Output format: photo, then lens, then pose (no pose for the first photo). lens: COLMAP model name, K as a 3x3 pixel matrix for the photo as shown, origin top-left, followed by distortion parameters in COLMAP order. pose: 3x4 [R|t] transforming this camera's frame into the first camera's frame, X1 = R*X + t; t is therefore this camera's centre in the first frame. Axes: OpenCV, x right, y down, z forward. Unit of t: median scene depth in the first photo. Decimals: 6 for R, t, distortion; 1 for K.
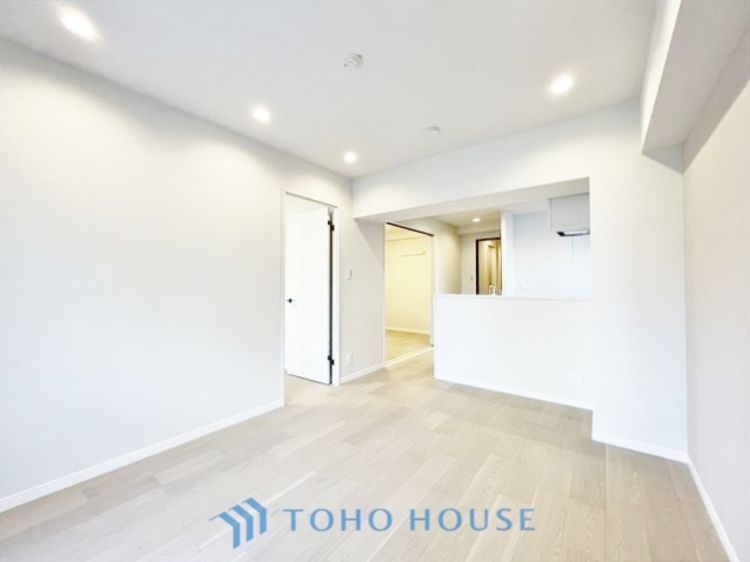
lens RADIAL K [[304.4, 0, 372.3], [0, 304.4, 279.6], [0, 0, 1]] dist [0.000817, -0.001055]
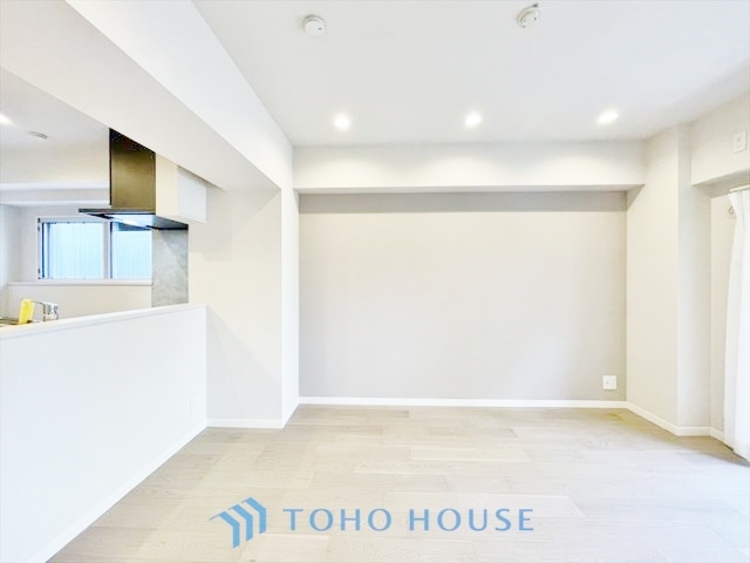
lens RADIAL K [[303.1, 0, 372.1], [0, 303.1, 281.6], [0, 0, 1]] dist [-0.004779, 0.000525]
pose [[-0.582071, -0.006963, 0.813108, -0.232318], [-0.010209, 0.999947, 0.001255, -0.009223], [-0.813074, -0.007570, -0.582112, 0.888974]]
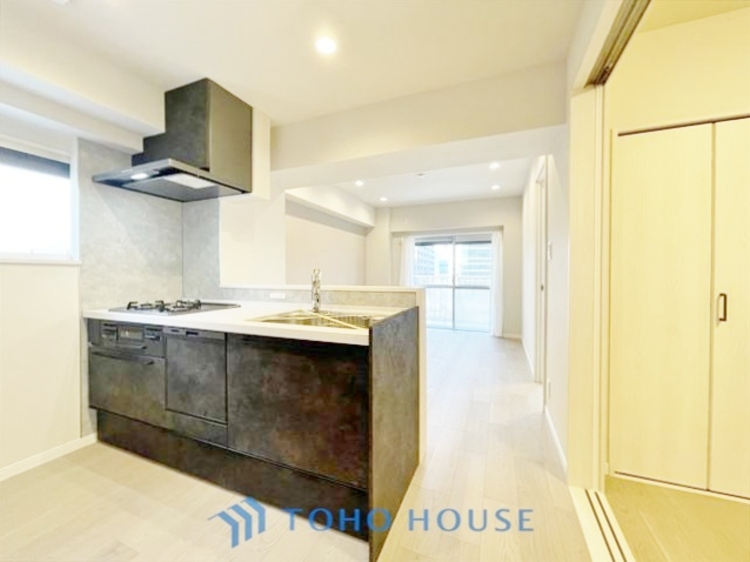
lens RADIAL K [[304.4, 0, 371.3], [0, 304.4, 277.9], [0, 0, 1]] dist [0.000817, -0.001055]
pose [[-0.965549, 0.007571, -0.260110, 0.450266], [0.007950, 0.999968, -0.000408, 0.035198], [0.260098, -0.002462, -0.965579, 1.563861]]
